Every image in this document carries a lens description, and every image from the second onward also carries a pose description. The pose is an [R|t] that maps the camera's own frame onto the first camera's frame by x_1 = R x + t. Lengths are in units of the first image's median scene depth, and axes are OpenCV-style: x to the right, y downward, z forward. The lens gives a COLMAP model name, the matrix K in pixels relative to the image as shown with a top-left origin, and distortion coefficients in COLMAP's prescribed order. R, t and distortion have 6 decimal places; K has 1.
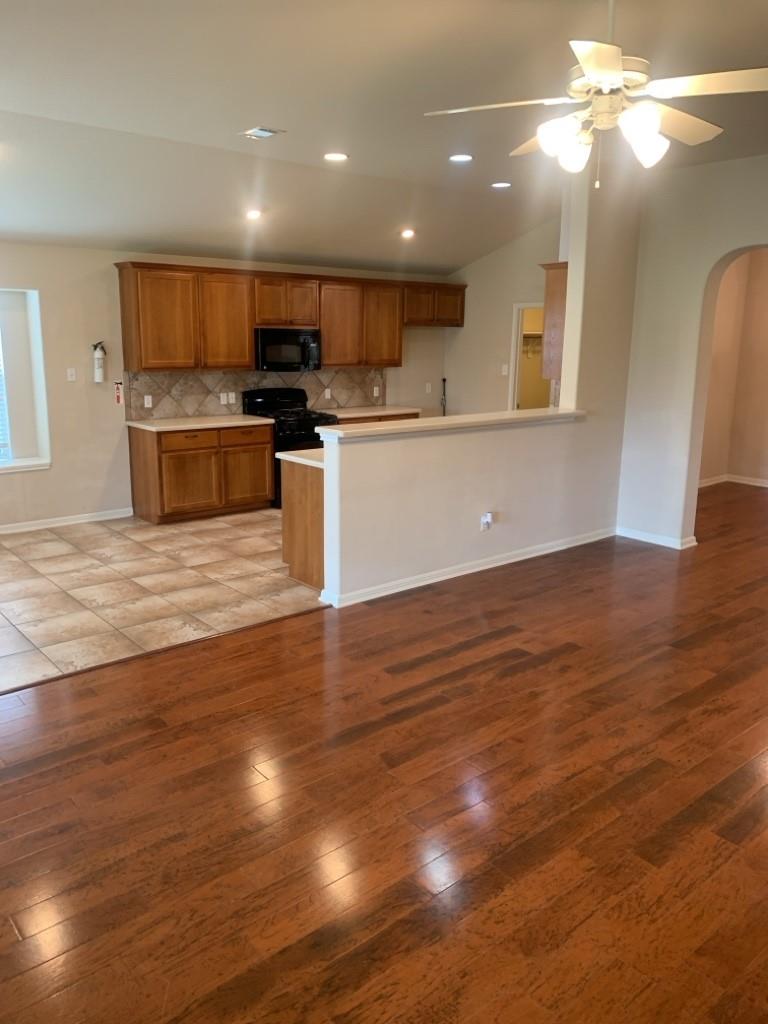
lens RADIAL K [[778.2, 0, 376.8], [0, 778.2, 501.6], [0, 0, 1]] dist [0.035238, -0.034951]
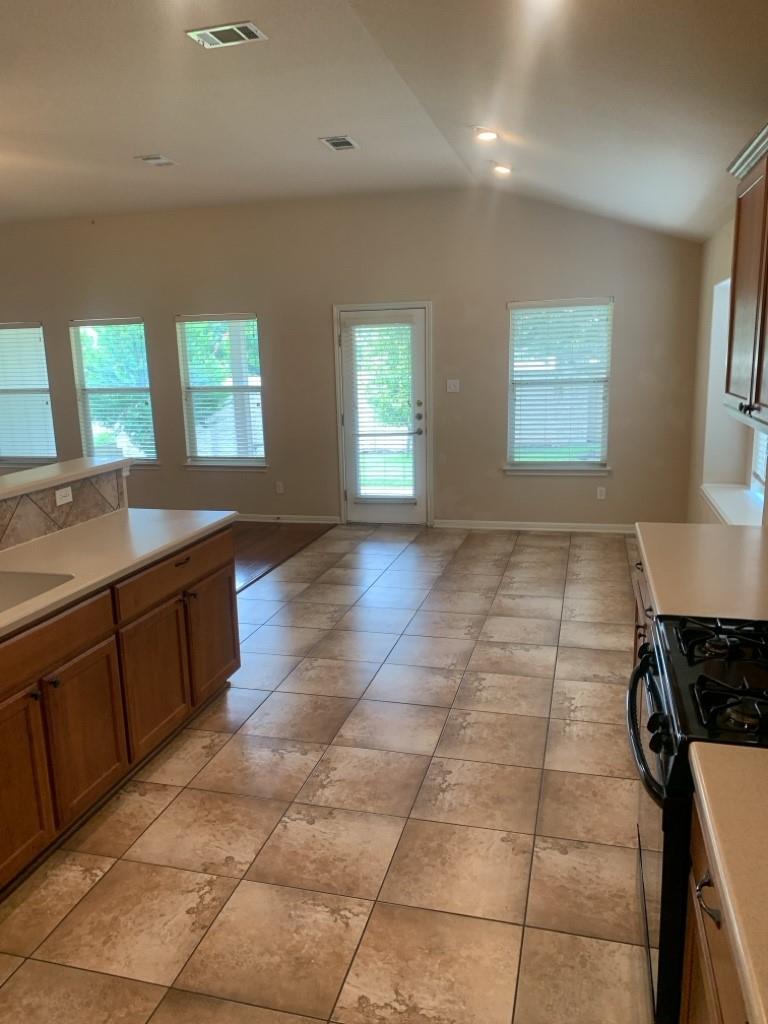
lens RADIAL K [[778.2, 0, 373.5], [0, 778.2, 524.2], [0, 0, 1]] dist [0.035238, -0.034951]
pose [[-0.822661, 0.131496, -0.553117, 0.122521], [-0.104261, 0.921492, 0.374141, -0.253853], [0.558891, 0.365460, -0.744366, 1.238746]]
